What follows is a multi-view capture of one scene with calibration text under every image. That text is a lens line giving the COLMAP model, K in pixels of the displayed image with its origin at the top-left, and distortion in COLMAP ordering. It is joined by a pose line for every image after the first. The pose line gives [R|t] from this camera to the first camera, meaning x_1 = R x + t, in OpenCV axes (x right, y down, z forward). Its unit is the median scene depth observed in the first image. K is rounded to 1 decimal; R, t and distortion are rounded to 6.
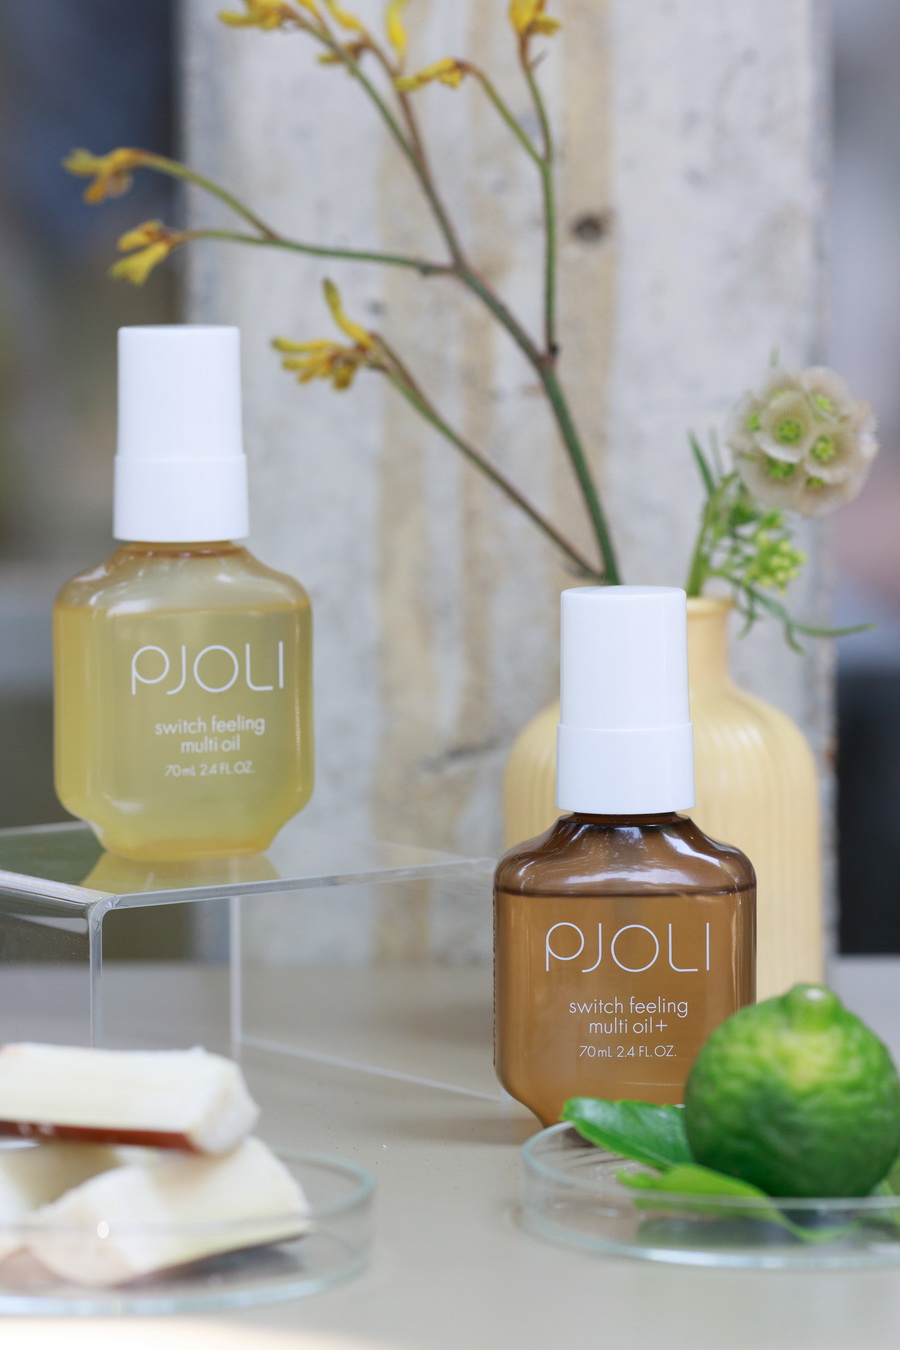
lens RADIAL K [[5024.7, 0, 450.0], [0, 5024.7, 675.0], [0, 0, 1]] dist [-0.070454, 3.653499]
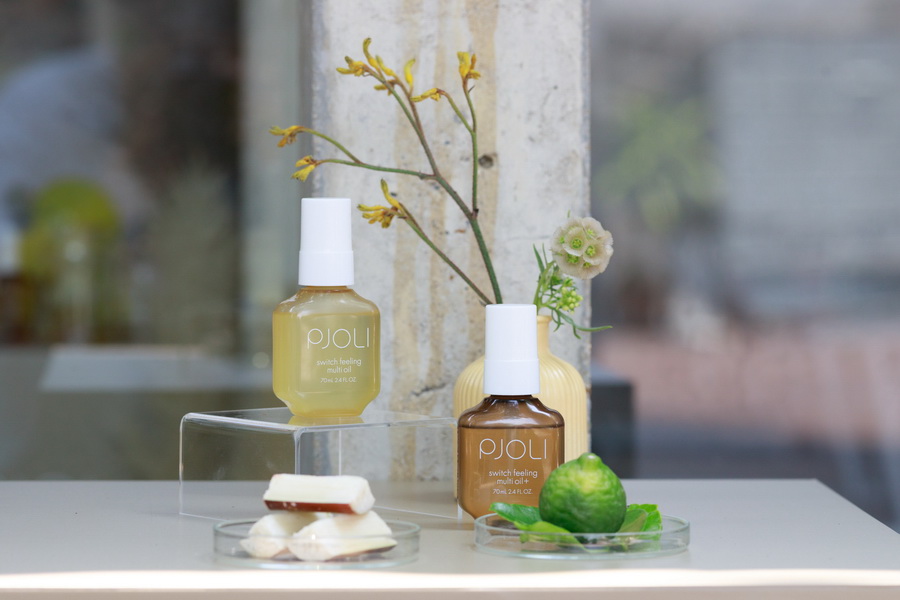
lens RADIAL K [[3349.8, 0, 450.0], [0, 3349.8, 300.0], [0, 0, 1]] dist [-0.070454, 3.653499]
pose [[0.998929, 0.006355, 0.045835, -0.066631], [-0.003895, 0.998556, -0.053580, 0.064854], [-0.046109, 0.053344, 0.997511, -0.599759]]
